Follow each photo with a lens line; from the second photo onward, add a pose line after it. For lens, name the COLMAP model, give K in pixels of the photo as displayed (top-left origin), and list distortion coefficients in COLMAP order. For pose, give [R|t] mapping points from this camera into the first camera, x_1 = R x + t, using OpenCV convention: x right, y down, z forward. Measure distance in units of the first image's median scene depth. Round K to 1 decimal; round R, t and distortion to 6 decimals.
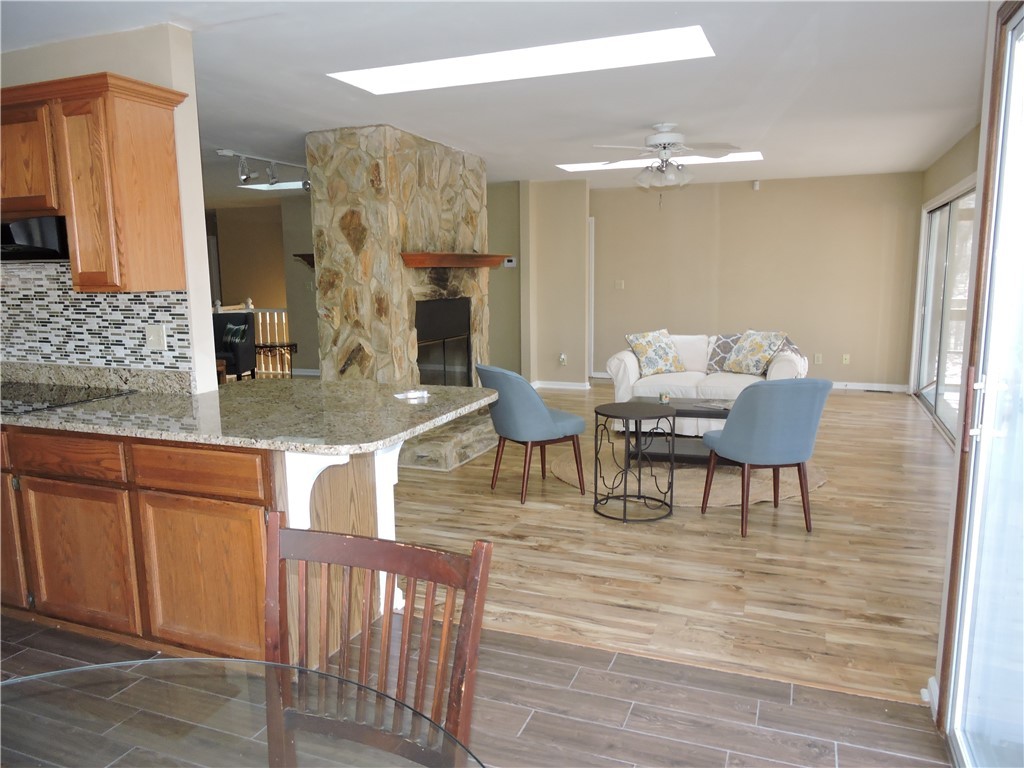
lens RADIAL K [[736.5, 0, 512.2], [0, 736.5, 377.7], [0, 0, 1]] dist [0.002689, -0.009182]
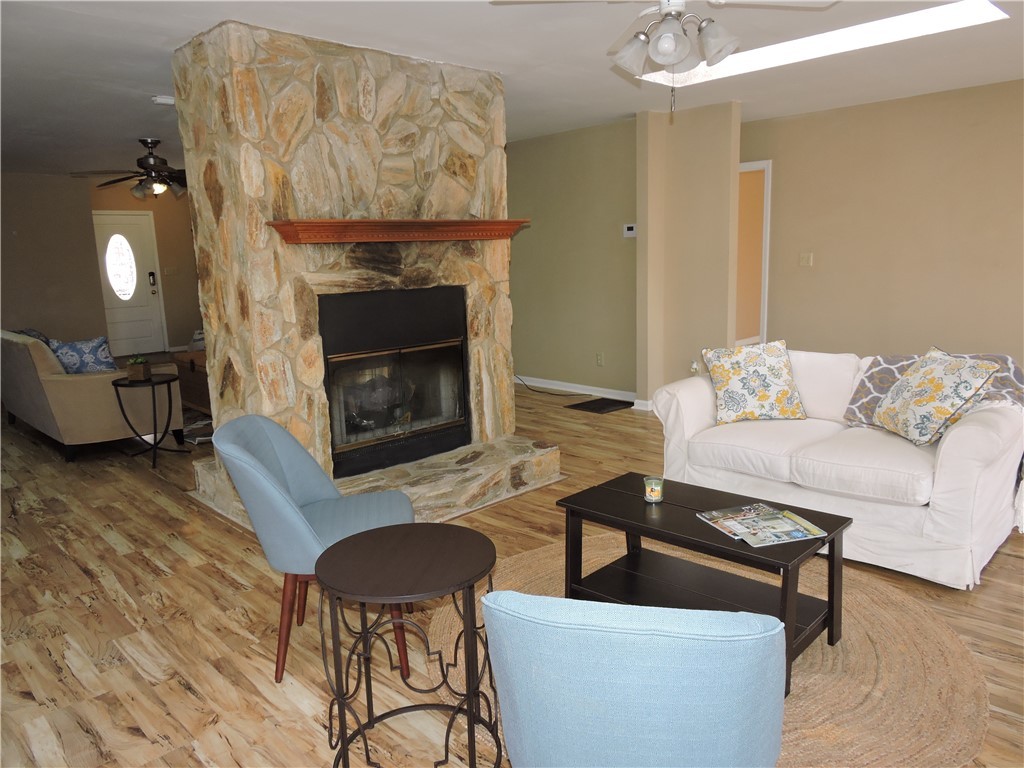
lens RADIAL K [[736.5, 0, 511.8], [0, 736.5, 380.8], [0, 0, 1]] dist [0.002689, -0.009182]
pose [[0.912892, 0.055968, -0.404346, 0.280330], [-0.039003, 0.997983, 0.050079, -0.062076], [0.406333, -0.029946, 0.913234, 0.430458]]
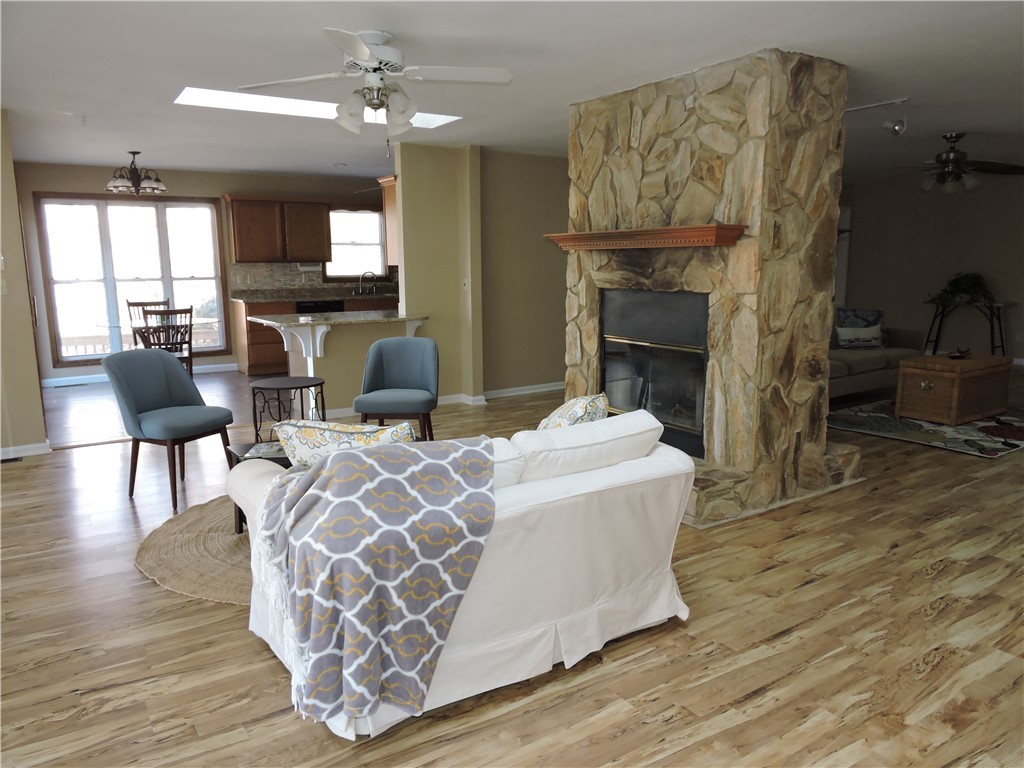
lens RADIAL K [[736.5, 0, 510.6], [0, 736.5, 383.7], [0, 0, 1]] dist [0.002689, -0.009182]
pose [[-0.569384, 0.153536, -0.807607, 0.621116], [-0.101869, 0.961655, 0.254643, -0.194220], [0.815735, 0.227260, -0.531910, 1.315494]]
